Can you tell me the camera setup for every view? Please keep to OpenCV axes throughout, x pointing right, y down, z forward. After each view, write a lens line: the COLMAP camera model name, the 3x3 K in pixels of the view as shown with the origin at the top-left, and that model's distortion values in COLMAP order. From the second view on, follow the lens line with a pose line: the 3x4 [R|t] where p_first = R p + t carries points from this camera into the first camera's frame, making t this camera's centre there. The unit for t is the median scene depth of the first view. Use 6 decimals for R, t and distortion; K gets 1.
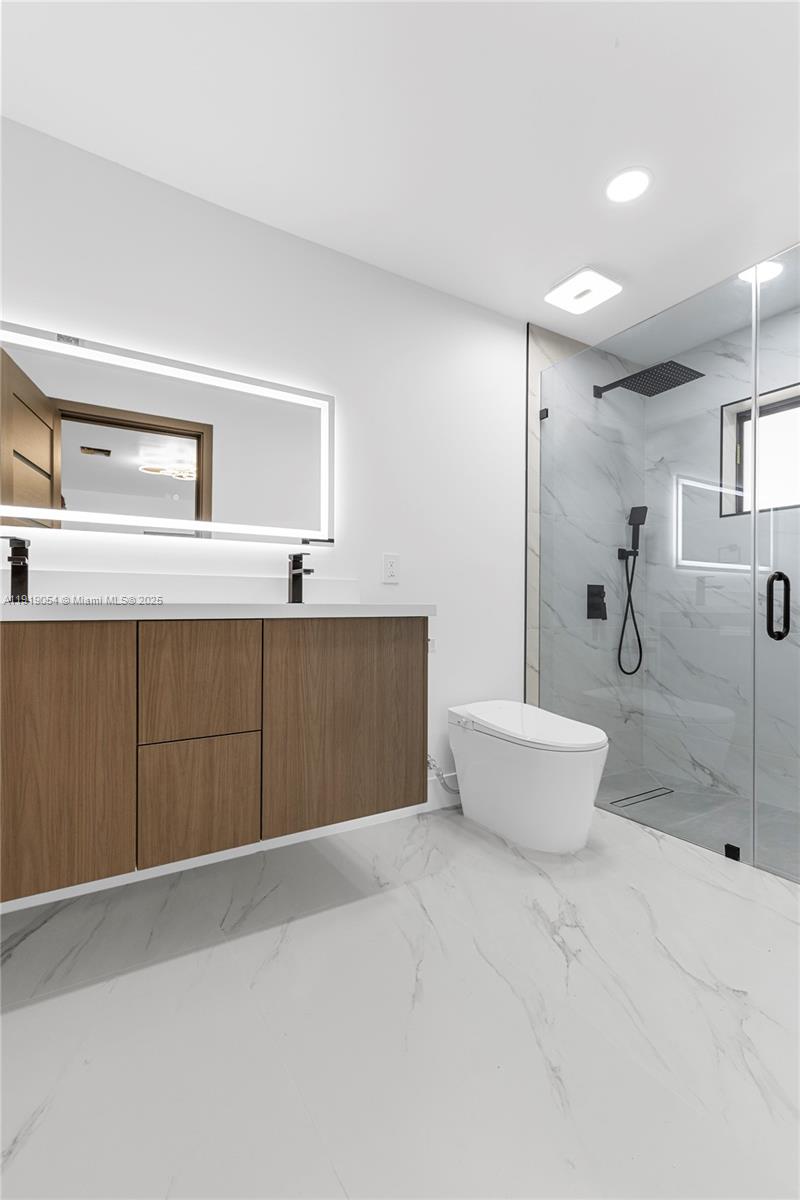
lens RADIAL K [[539.6, 0, 402.0], [0, 539.6, 603.1], [0, 0, 1]] dist [0.003130, -0.000433]
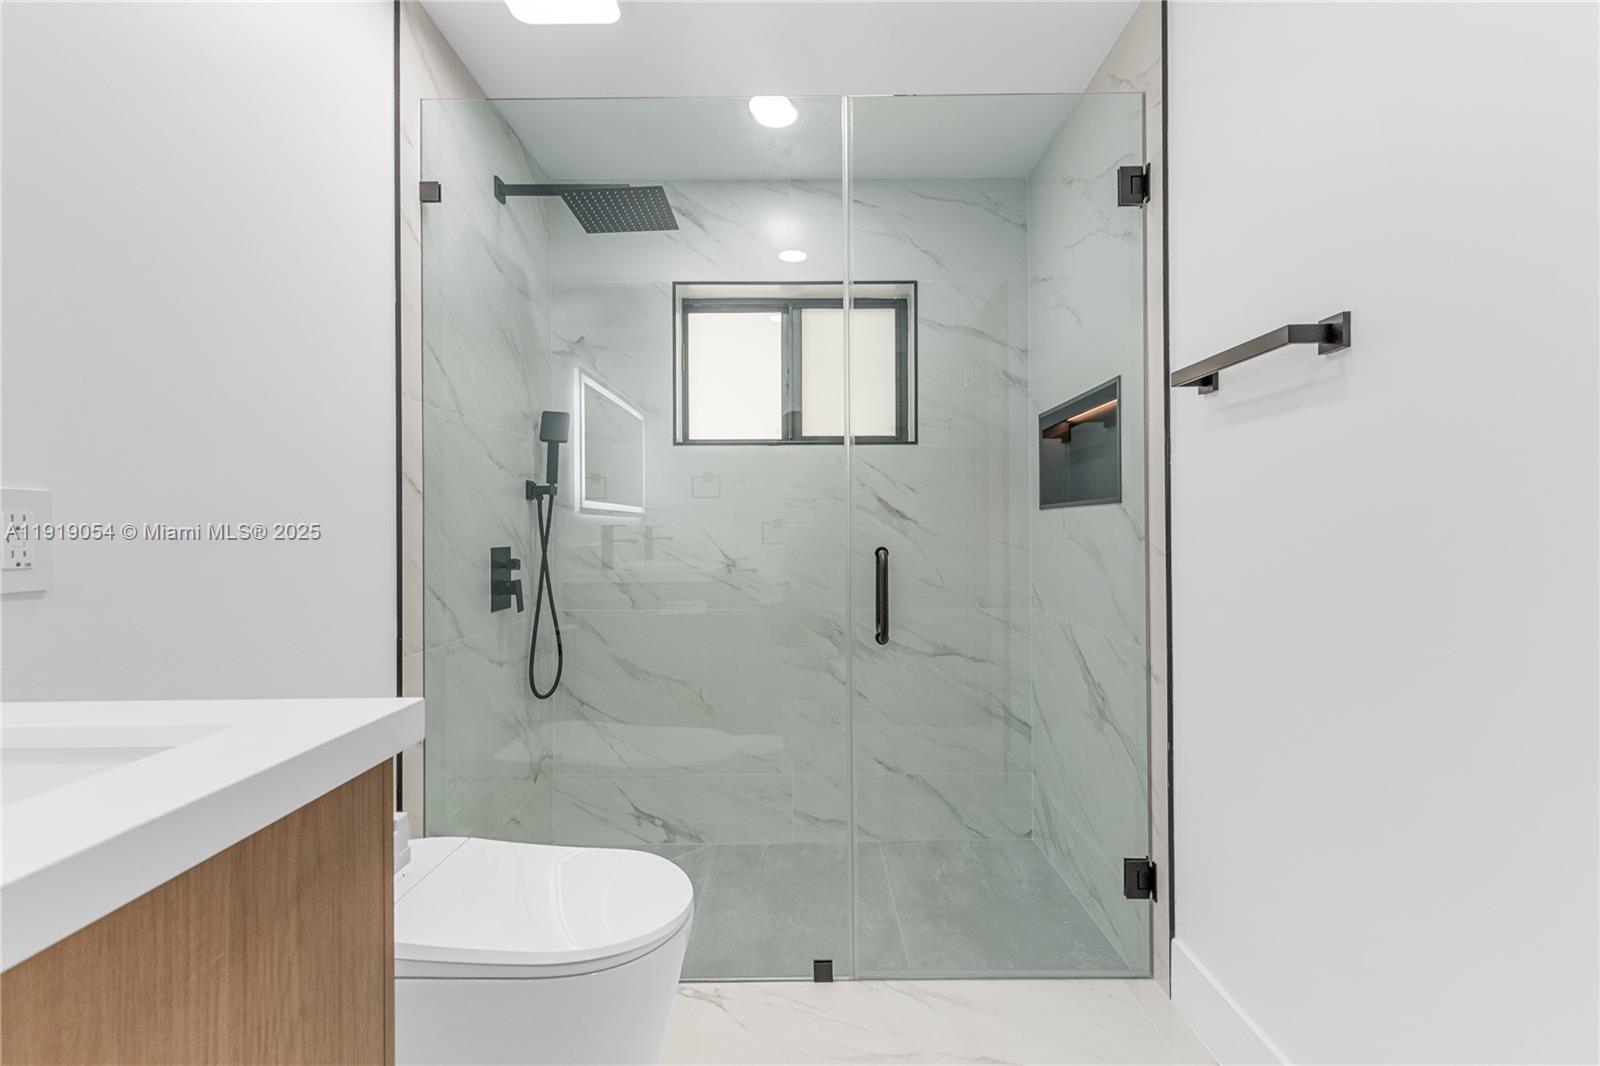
lens RADIAL K [[722.9, 0, 807.4], [0, 722.9, 528.3], [0, 0, 1]] dist [0.009156, -0.000109]
pose [[0.527623, -0.006511, 0.849454, -0.097179], [0.008664, 0.999960, 0.002283, -0.053351], [-0.849435, 0.006155, 0.527658, 0.369025]]
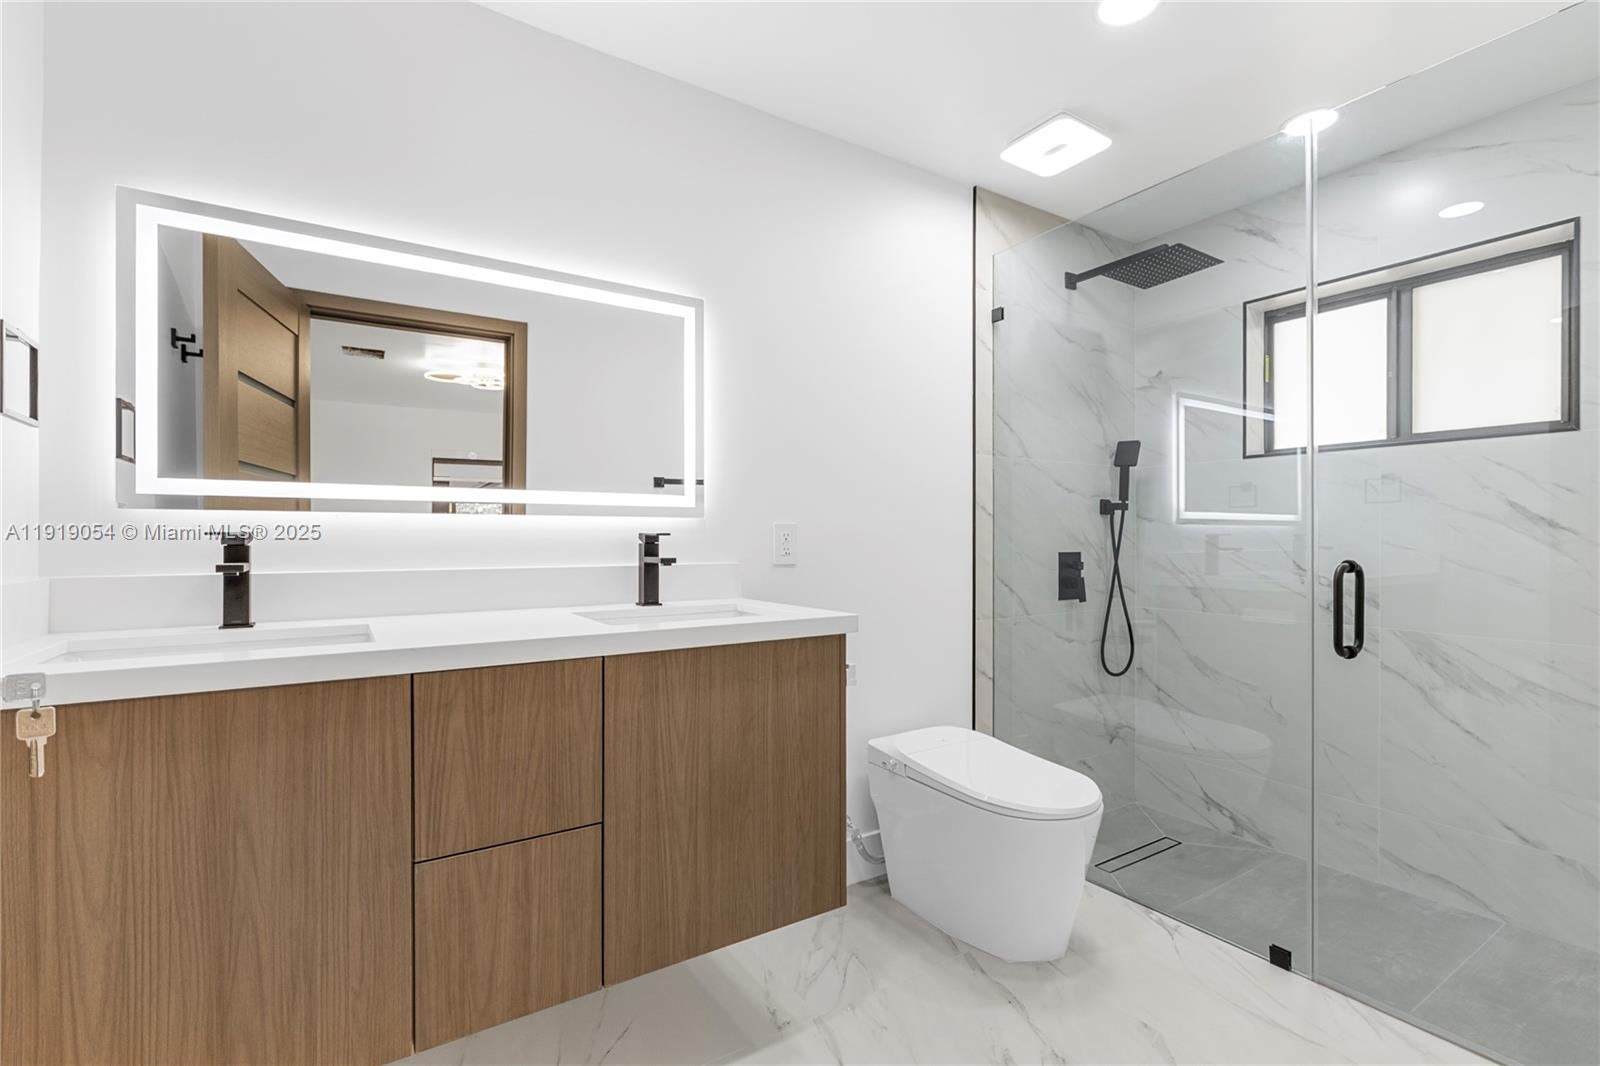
lens RADIAL K [[727.1, 0, 797.6], [0, 727.1, 537.0], [0, 0, 1]] dist [-0.002317, 0.000029]
pose [[0.999844, -0.005859, 0.016661, -0.016106], [0.005860, 0.999983, -0.000017, -0.057399], [-0.016661, 0.000115, 0.999861, 0.049611]]
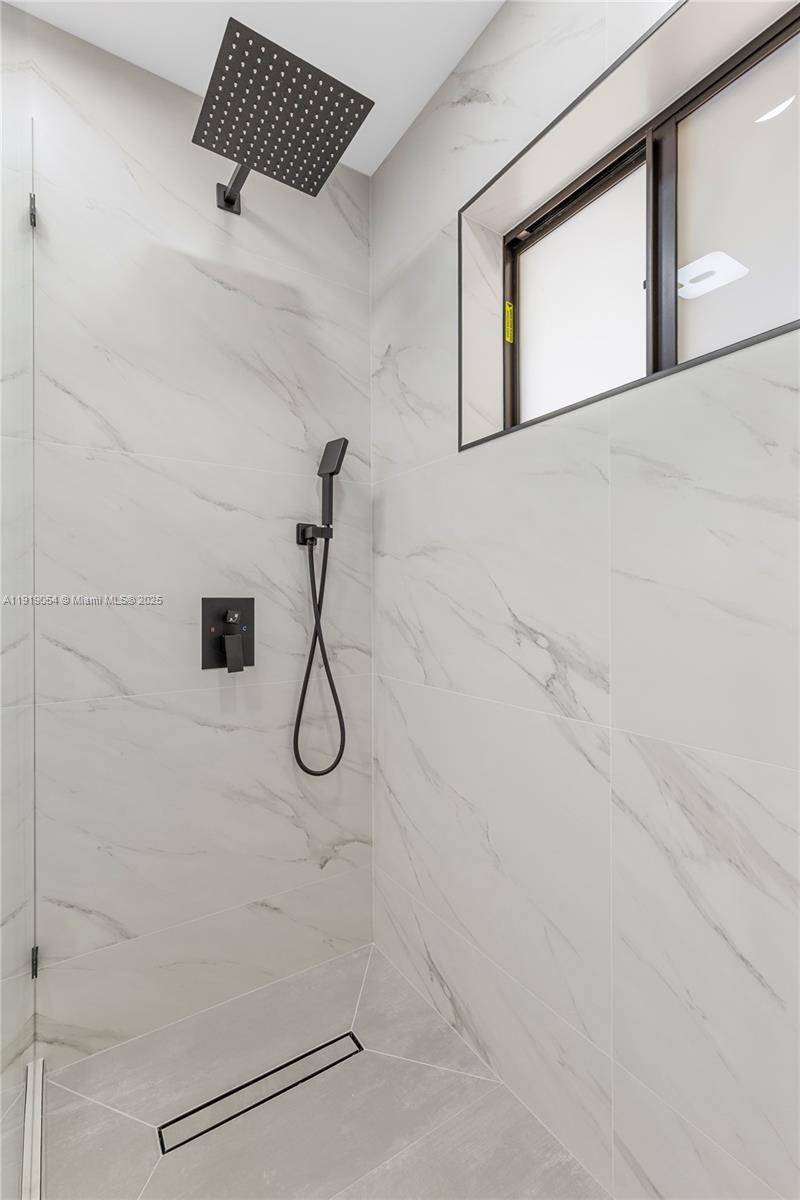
lens RADIAL K [[544.6, 0, 402.1], [0, 544.6, 597.6], [0, 0, 1]] dist [0.003857, 0.000300]
pose [[0.999672, -0.010308, 0.023443, 0.518909], [0.010400, 0.999939, -0.003803, -0.031194], [-0.023402, 0.004045, 0.999718, 0.524751]]
